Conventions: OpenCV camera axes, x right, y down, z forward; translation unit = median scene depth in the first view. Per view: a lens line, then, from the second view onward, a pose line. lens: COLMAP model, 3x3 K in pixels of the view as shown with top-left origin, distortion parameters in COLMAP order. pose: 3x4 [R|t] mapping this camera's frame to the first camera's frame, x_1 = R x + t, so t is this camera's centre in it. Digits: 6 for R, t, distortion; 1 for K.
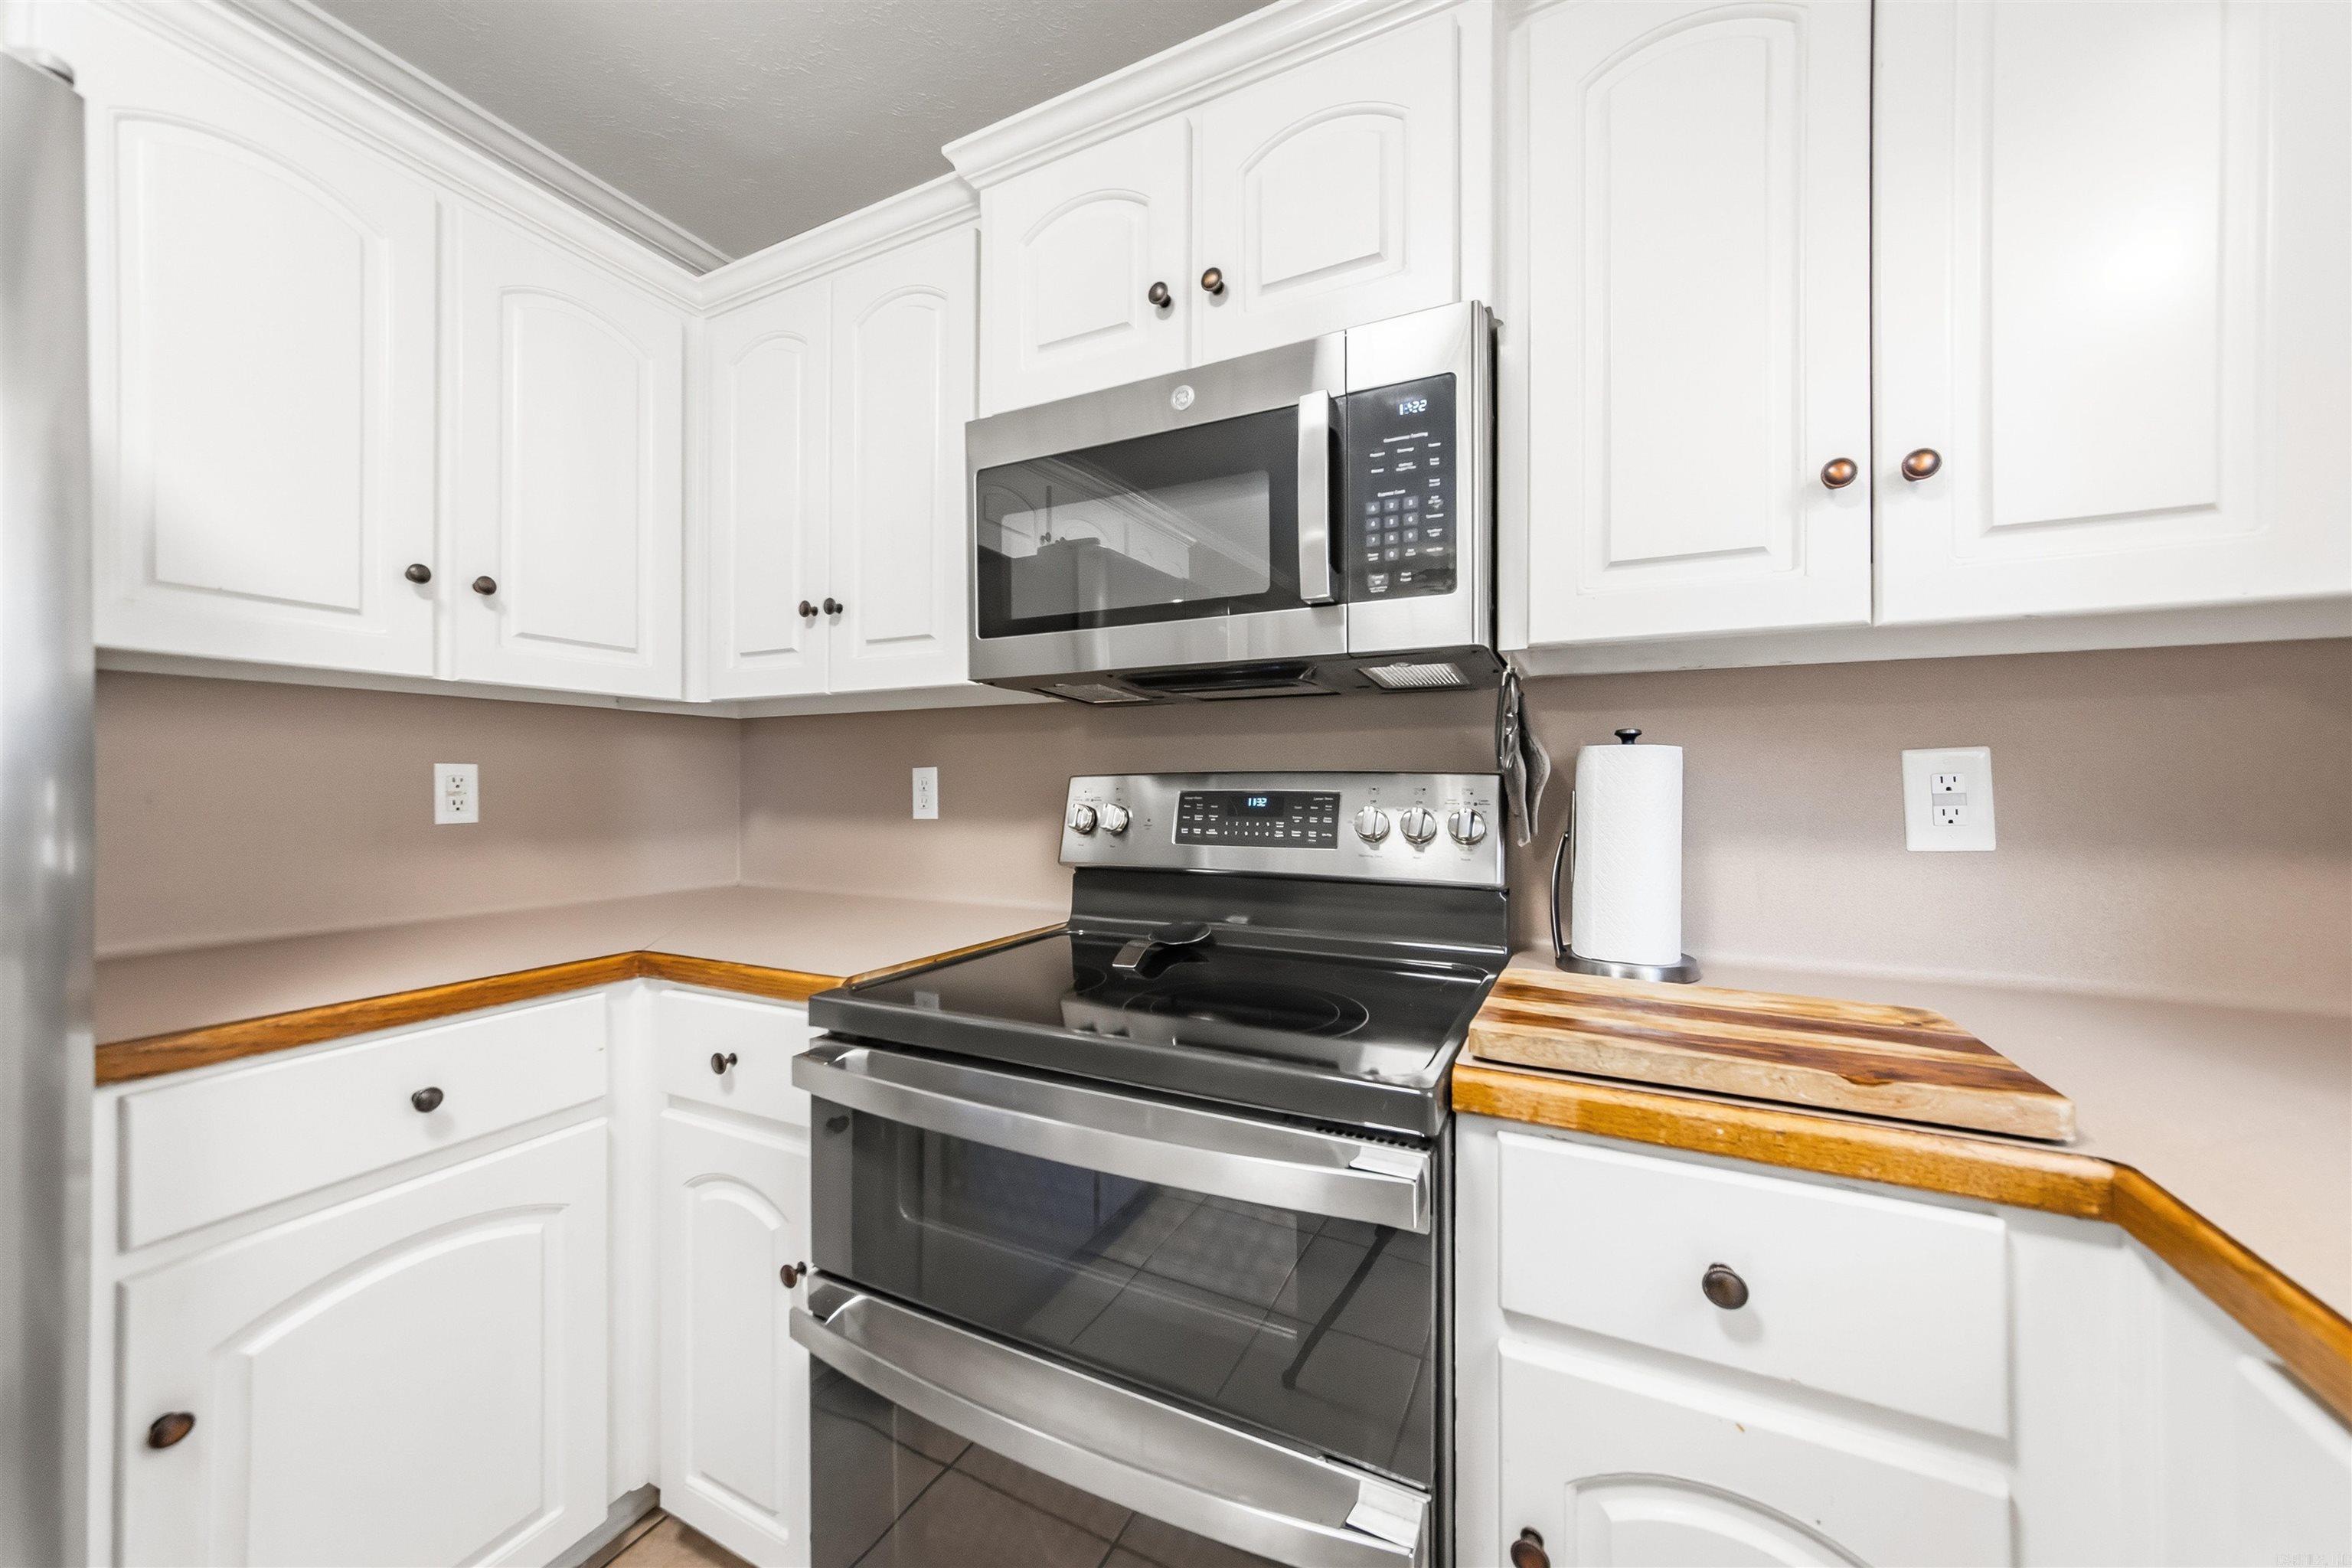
lens RADIAL K [[842.3, 0, 1176.0], [0, 842.3, 784.0], [0, 0, 1]] dist [0.000448, 0.000055]
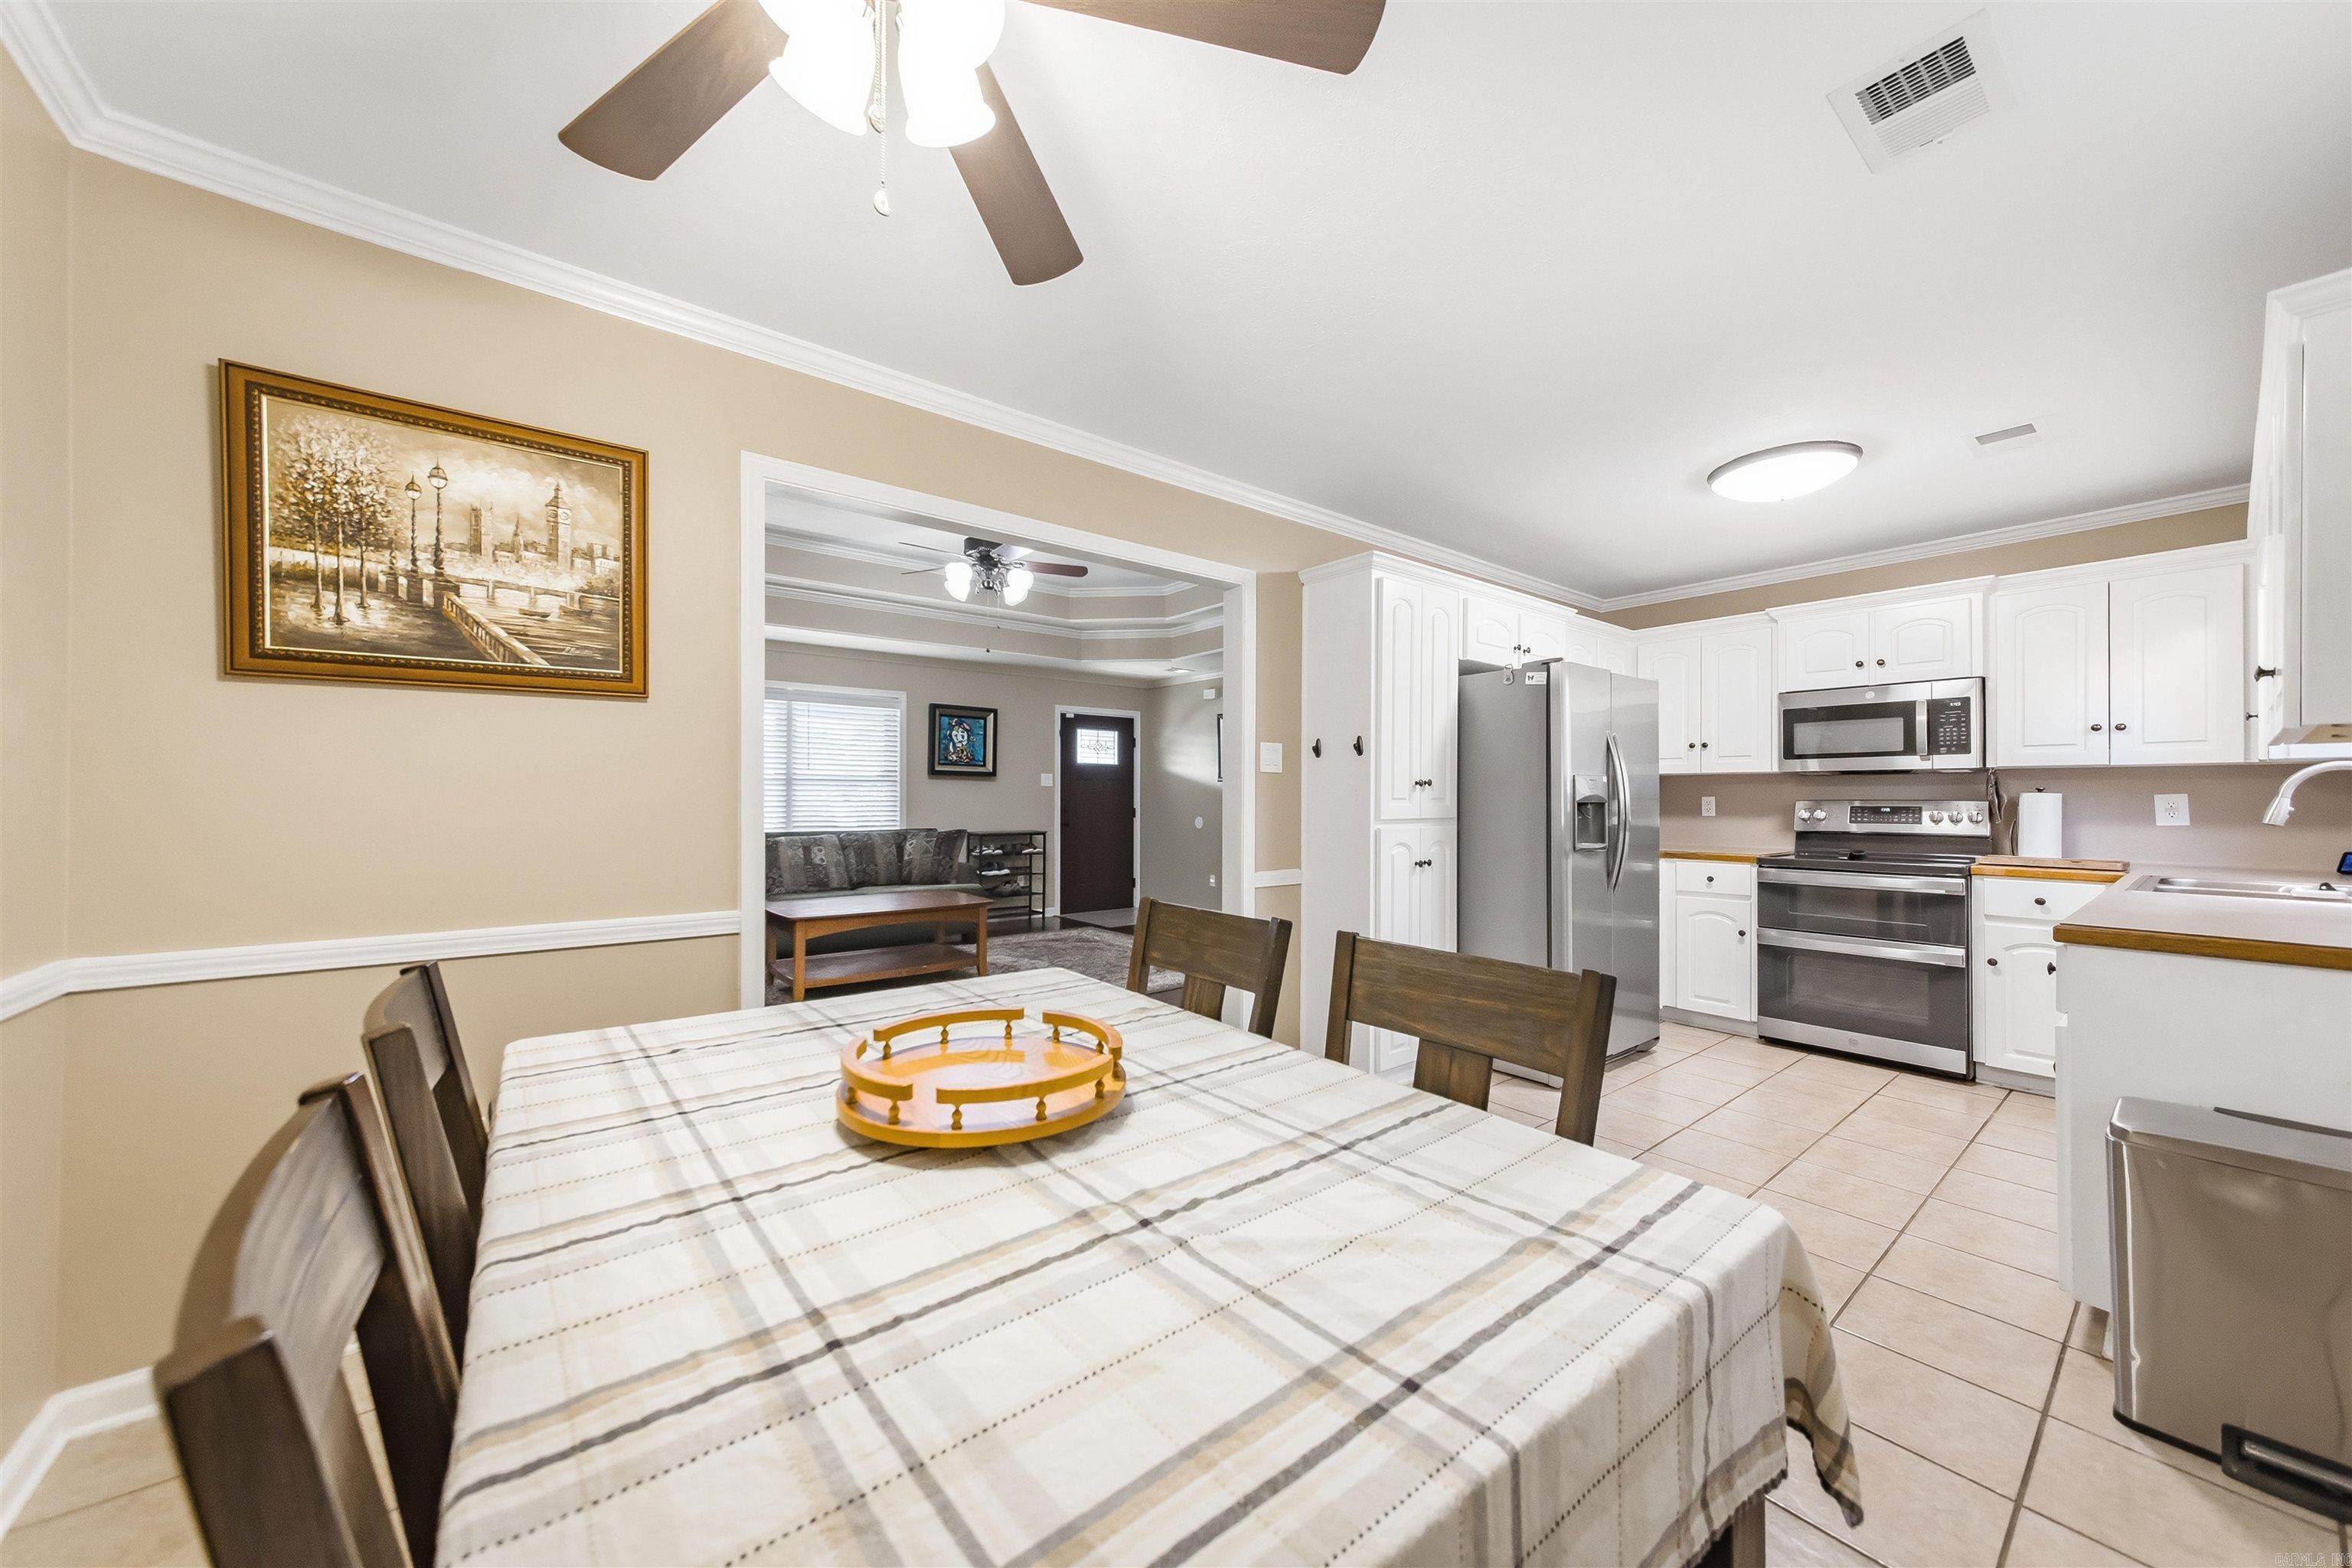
lens RADIAL K [[841.7, 0, 1172.3], [0, 841.7, 792.4], [0, 0, 1]] dist [0.001912, 0.000317]
pose [[0.910775, -0.001148, -0.412901, -1.218663], [-0.000907, 0.999988, -0.004780, -0.028971], [0.412901, 0.004728, 0.910763, -3.492737]]
